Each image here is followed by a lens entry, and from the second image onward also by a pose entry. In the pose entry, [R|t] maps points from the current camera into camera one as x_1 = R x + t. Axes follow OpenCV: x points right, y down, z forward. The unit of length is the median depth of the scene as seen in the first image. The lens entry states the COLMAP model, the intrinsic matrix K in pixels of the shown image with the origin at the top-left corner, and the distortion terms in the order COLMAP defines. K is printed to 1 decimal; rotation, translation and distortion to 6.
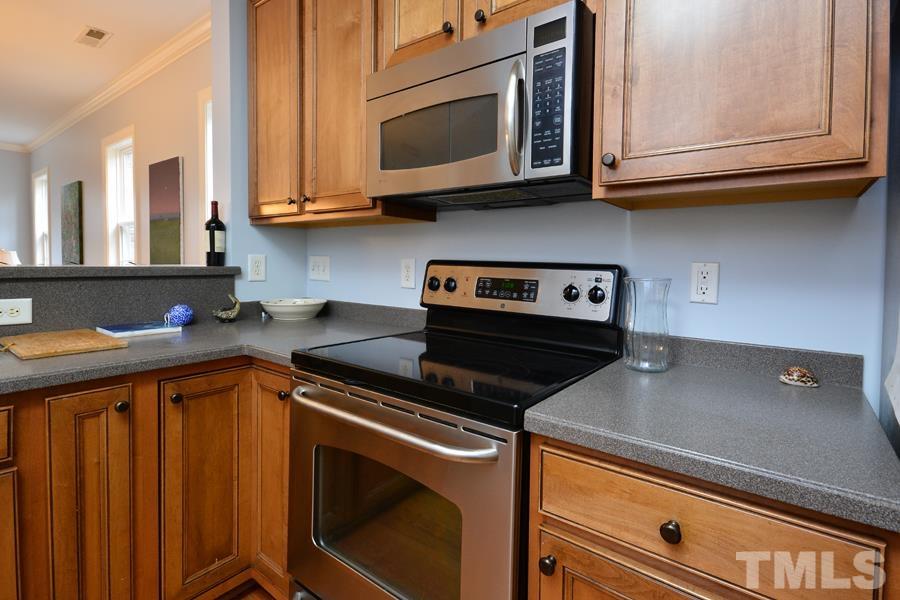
lens RADIAL K [[444.2, 0, 472.7], [0, 444.2, 274.0], [0, 0, 1]] dist [0.000644, -0.001245]
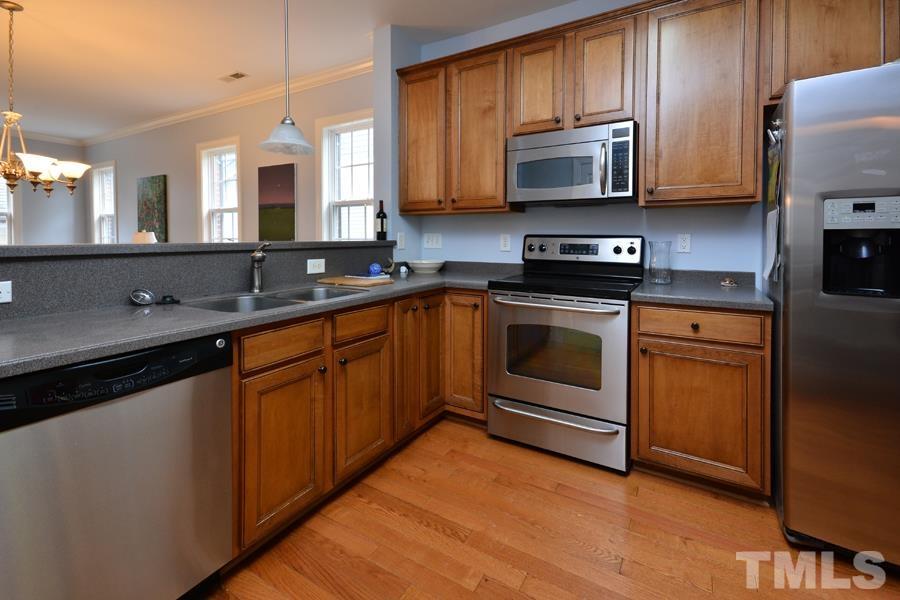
lens RADIAL K [[408.4, 0, 455.1], [0, 408.4, 242.8], [0, 0, 1]] dist [0.027299, -0.004496]
pose [[0.995008, -0.014335, 0.098759, -0.638628], [0.015687, 0.999793, -0.012926, 0.020817], [-0.098553, 0.014411, 0.995027, -0.715347]]
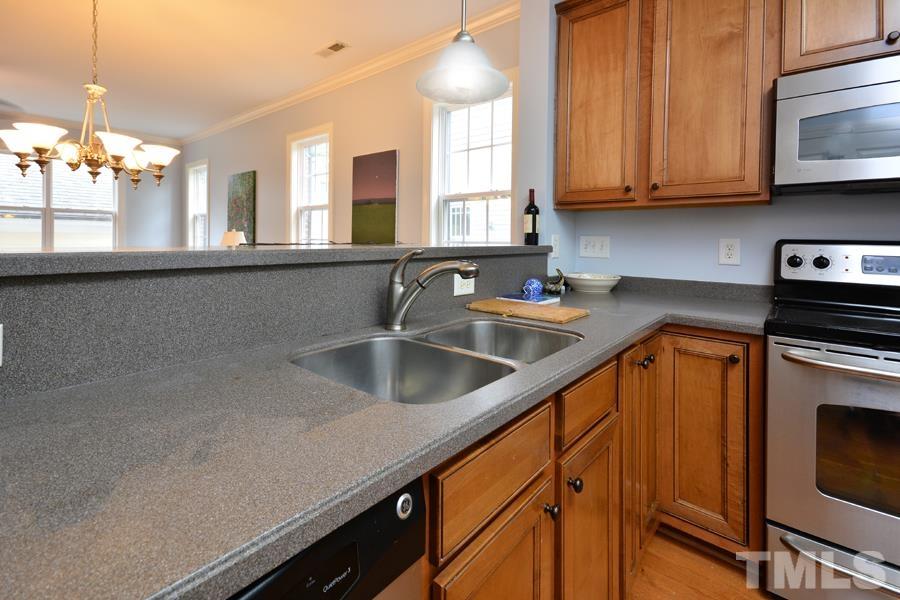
lens RADIAL K [[410.3, 0, 446.5], [0, 410.3, 238.1], [0, 0, 1]] dist [0.019973, 0.002278]
pose [[0.997842, -0.001981, -0.065635, -1.014197], [-0.000019, 0.999536, -0.030452, -0.004372], [0.065665, 0.030388, 0.997379, -0.112043]]
